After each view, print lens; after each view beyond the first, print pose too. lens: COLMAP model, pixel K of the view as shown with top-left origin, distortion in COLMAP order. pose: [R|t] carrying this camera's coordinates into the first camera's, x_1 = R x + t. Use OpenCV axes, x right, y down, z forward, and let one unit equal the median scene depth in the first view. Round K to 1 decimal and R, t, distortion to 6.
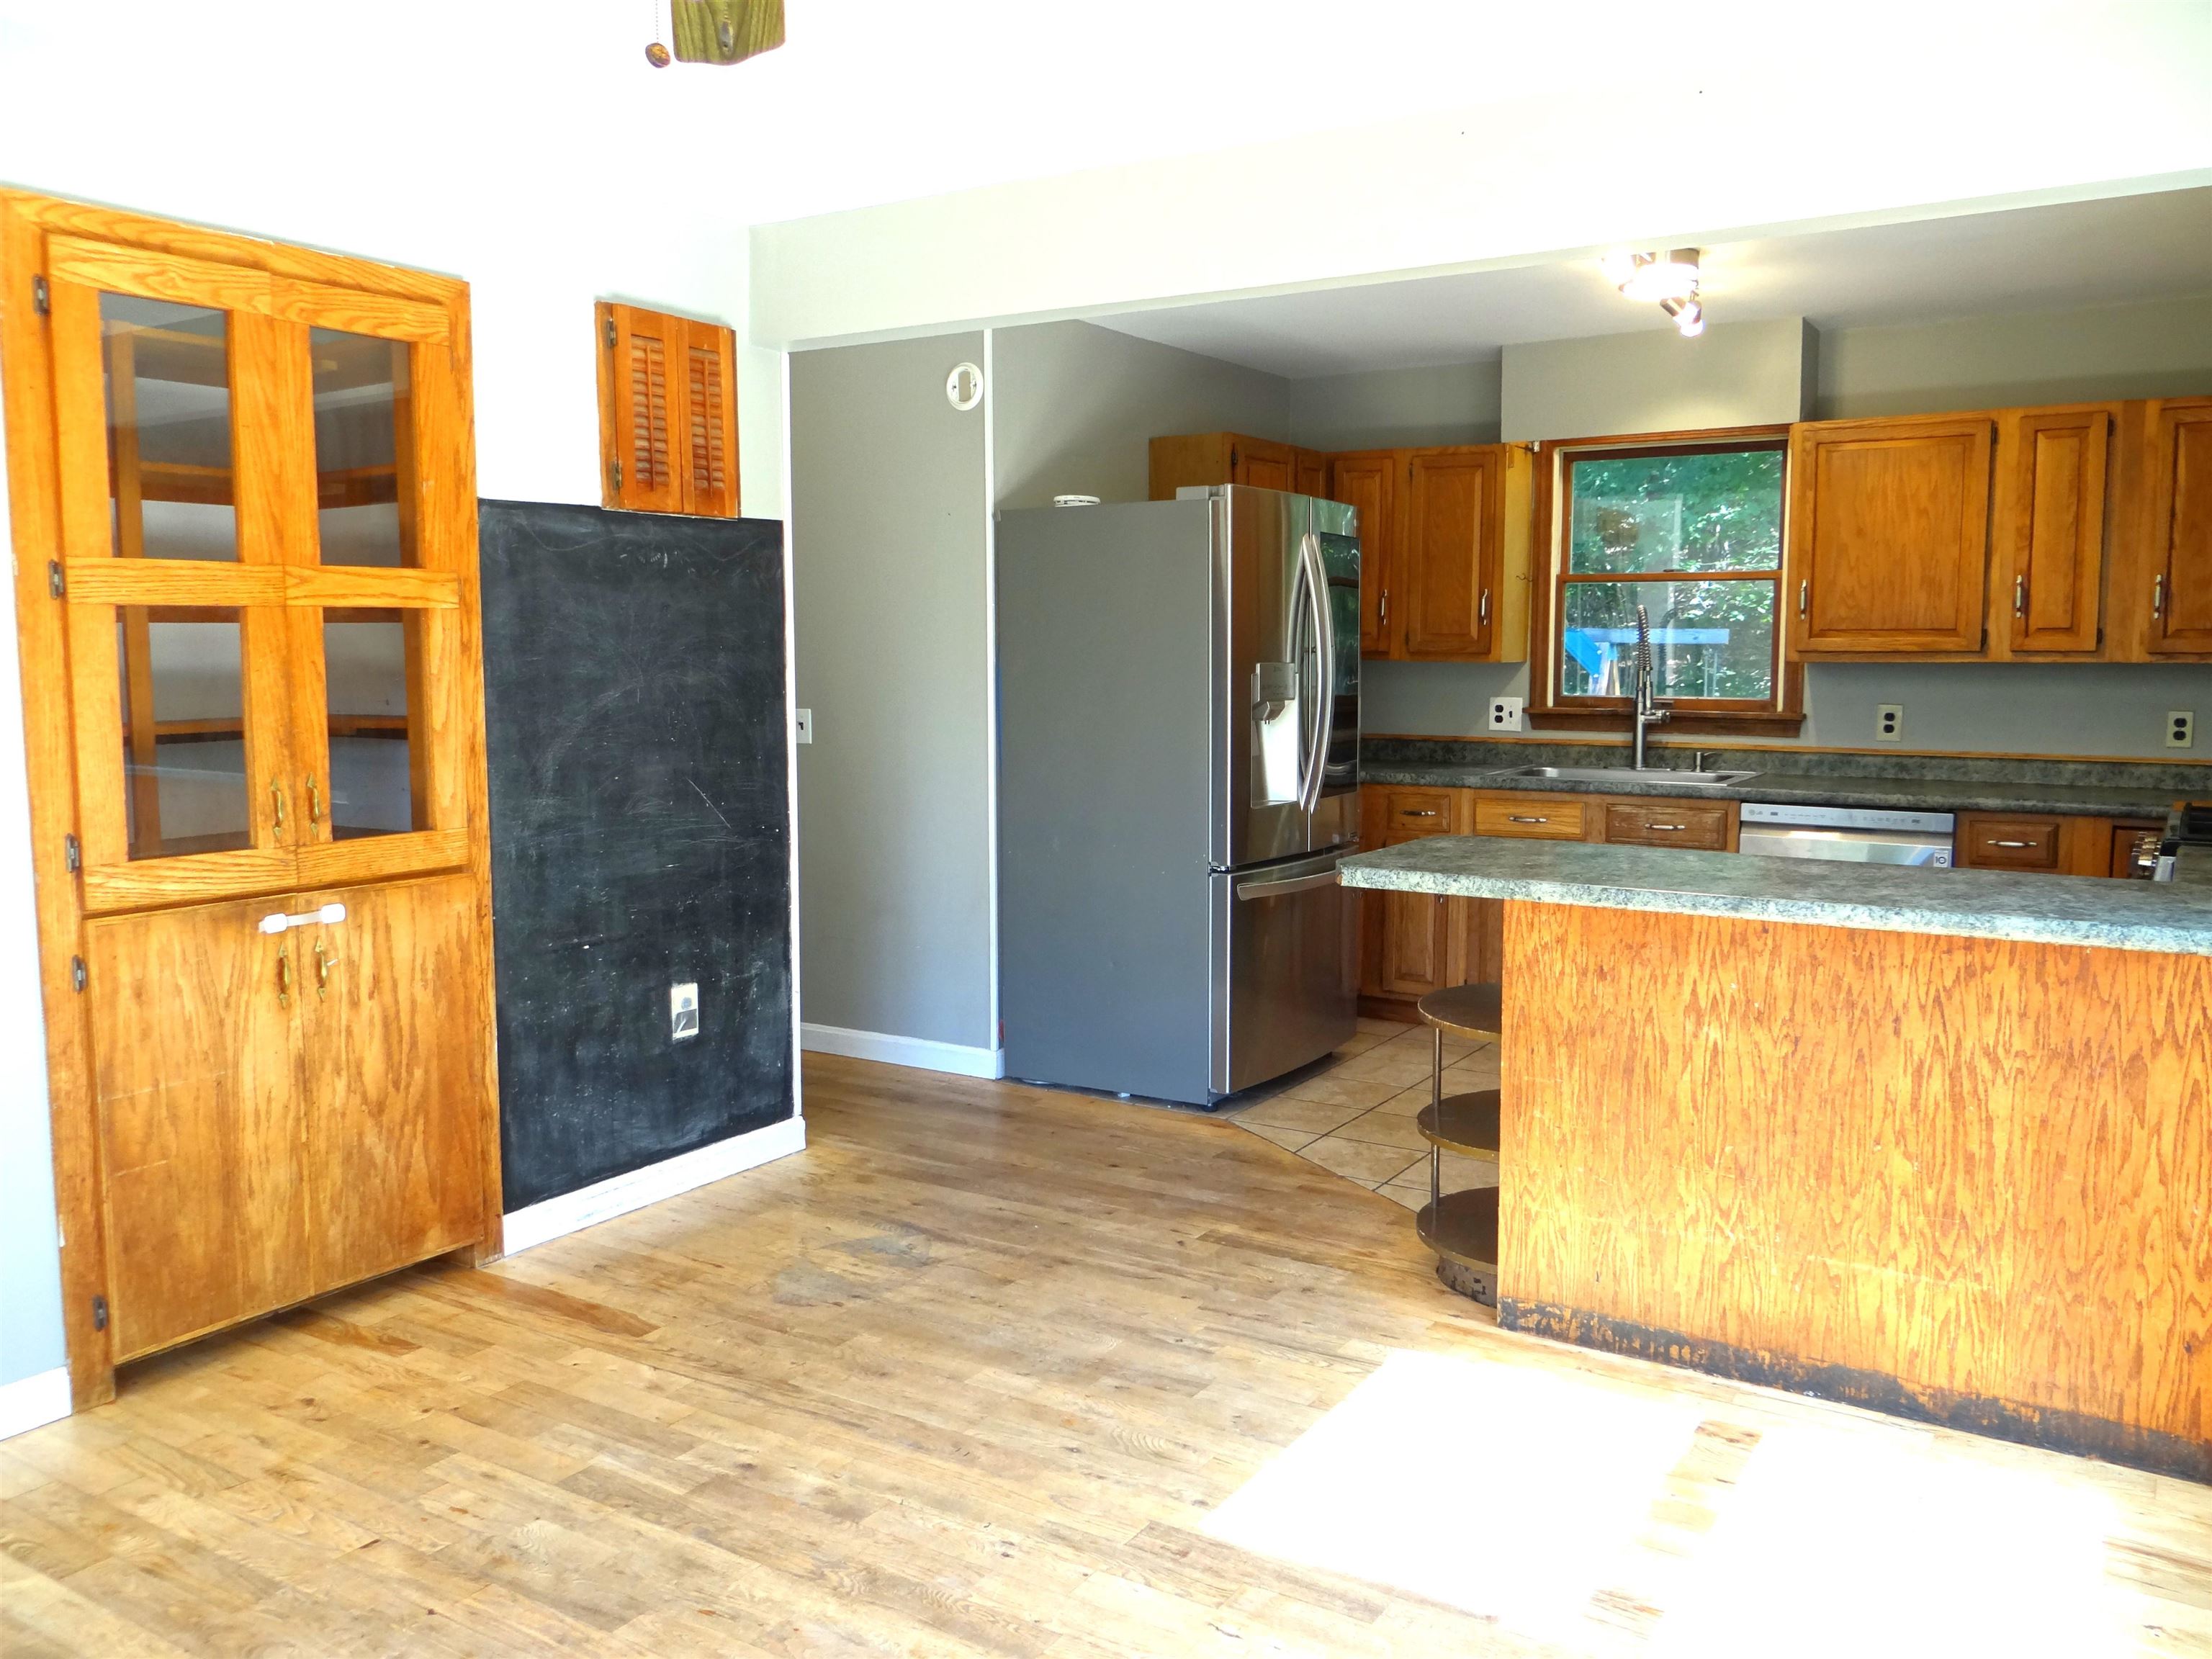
lens RADIAL K [[1745.1, 0, 1104.5], [0, 1745.1, 821.3], [0, 0, 1]] dist [0.000906, -0.000568]
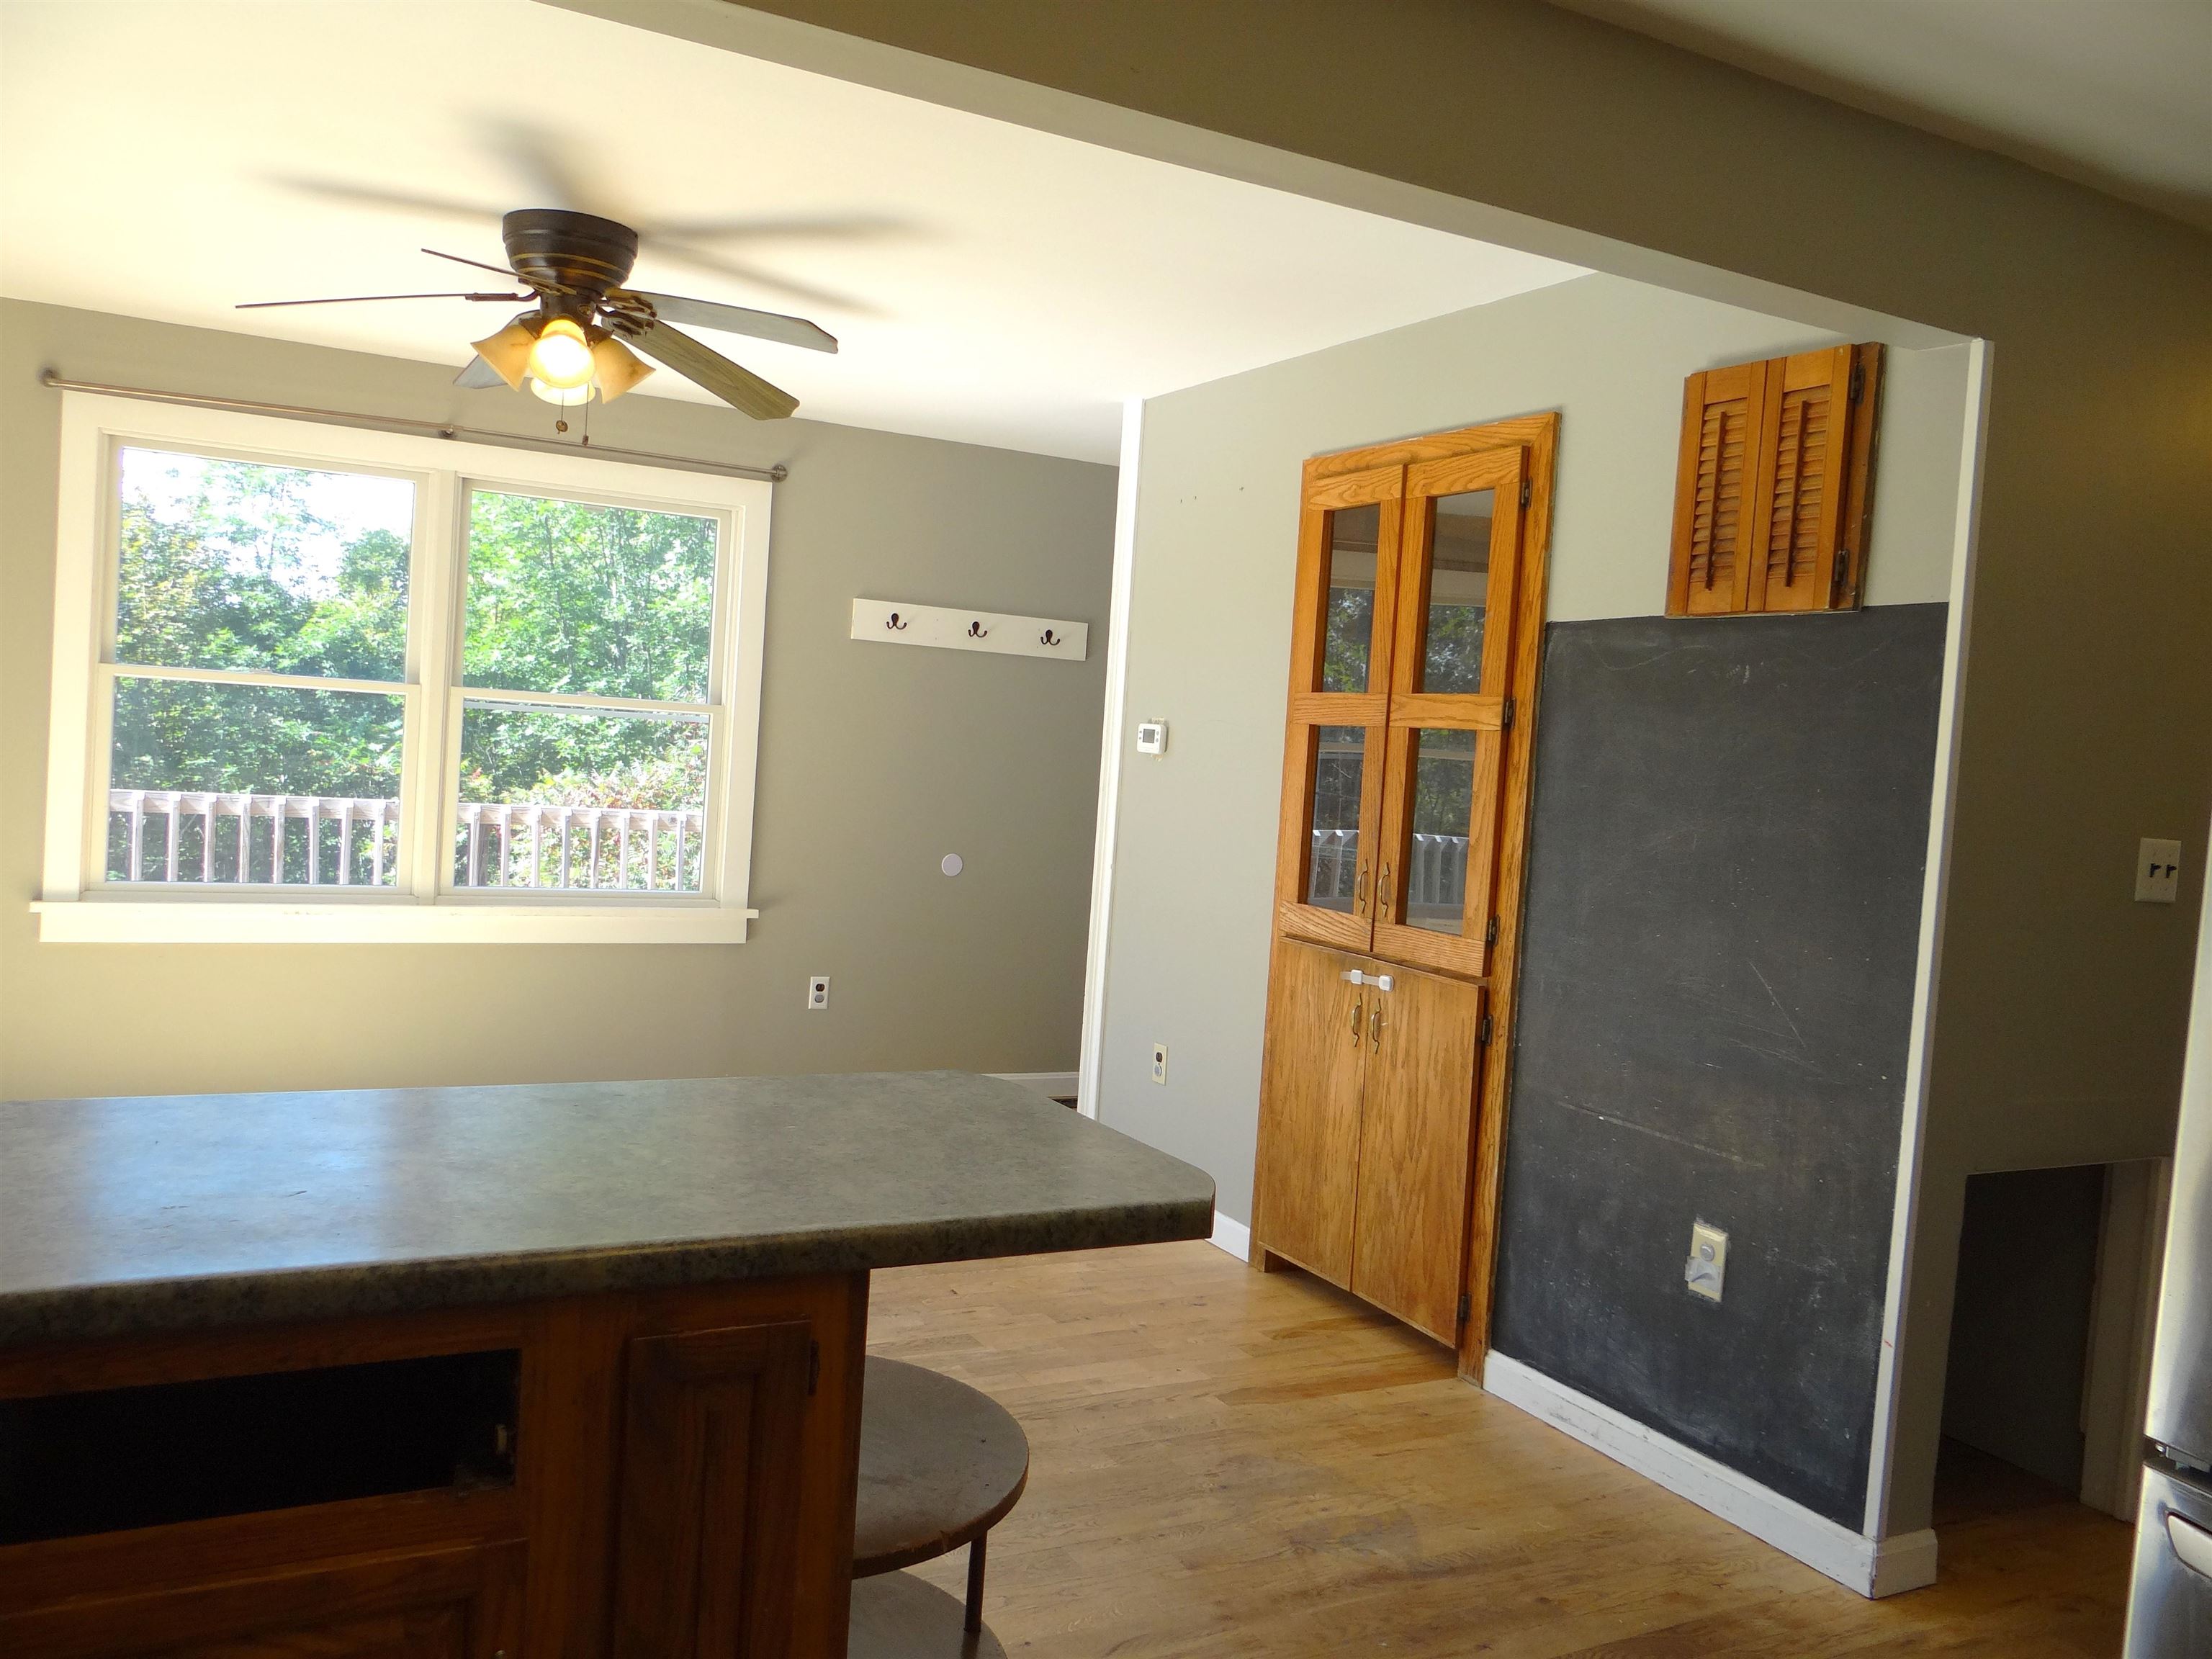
lens RADIAL K [[1745.3, 0, 1094.0], [0, 1745.3, 819.7], [0, 0, 1]] dist [-0.005691, -0.005645]
pose [[-0.493157, 0.006350, -0.869917, 0.682540], [-0.157066, 0.982890, 0.096215, -0.138183], [0.855644, 0.184083, -0.483722, 1.369687]]
